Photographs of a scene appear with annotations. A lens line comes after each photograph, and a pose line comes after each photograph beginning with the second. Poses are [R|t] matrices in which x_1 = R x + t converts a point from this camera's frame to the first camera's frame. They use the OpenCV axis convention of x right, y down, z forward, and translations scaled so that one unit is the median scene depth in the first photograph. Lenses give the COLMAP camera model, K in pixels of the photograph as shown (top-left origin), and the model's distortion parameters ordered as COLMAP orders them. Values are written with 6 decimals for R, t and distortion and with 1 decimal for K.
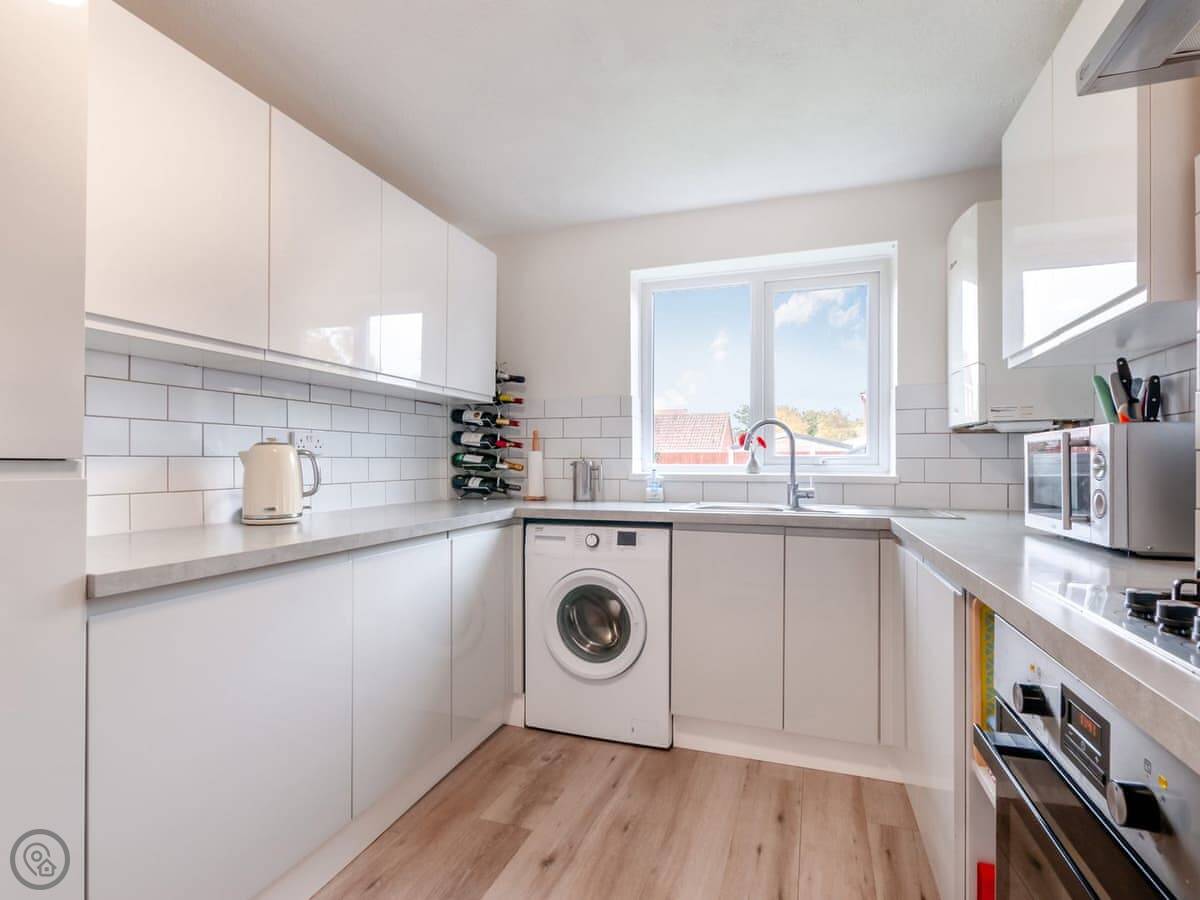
lens RADIAL K [[589.9, 0, 601.0], [0, 589.9, 457.9], [0, 0, 1]] dist [0.014820, -0.003333]
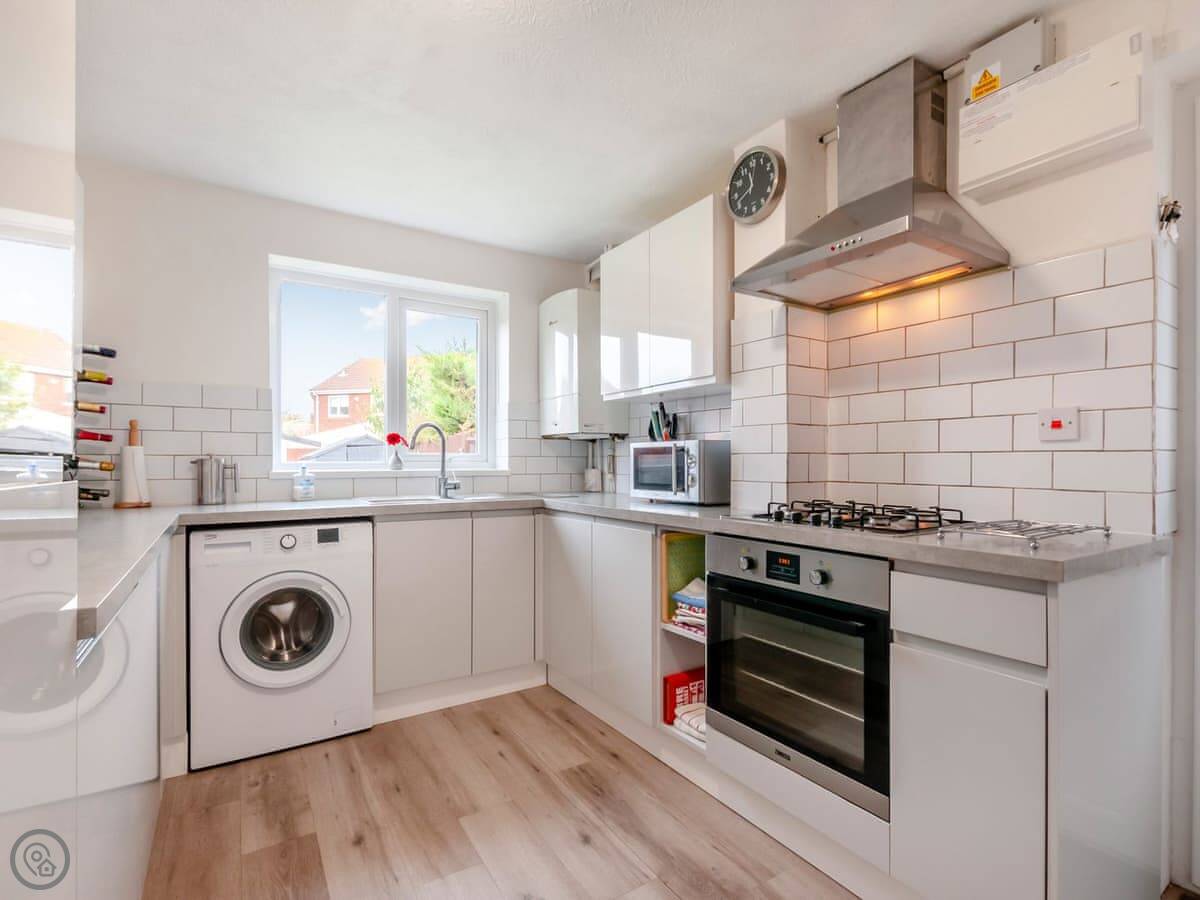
lens RADIAL K [[589.9, 0, 601.2], [0, 589.9, 454.5], [0, 0, 1]] dist [0.014820, -0.003333]
pose [[0.625508, 0.005022, 0.780201, -0.452720], [-0.005329, 0.999983, -0.002165, -0.001869], [-0.780199, -0.002803, 0.625525, 0.007381]]
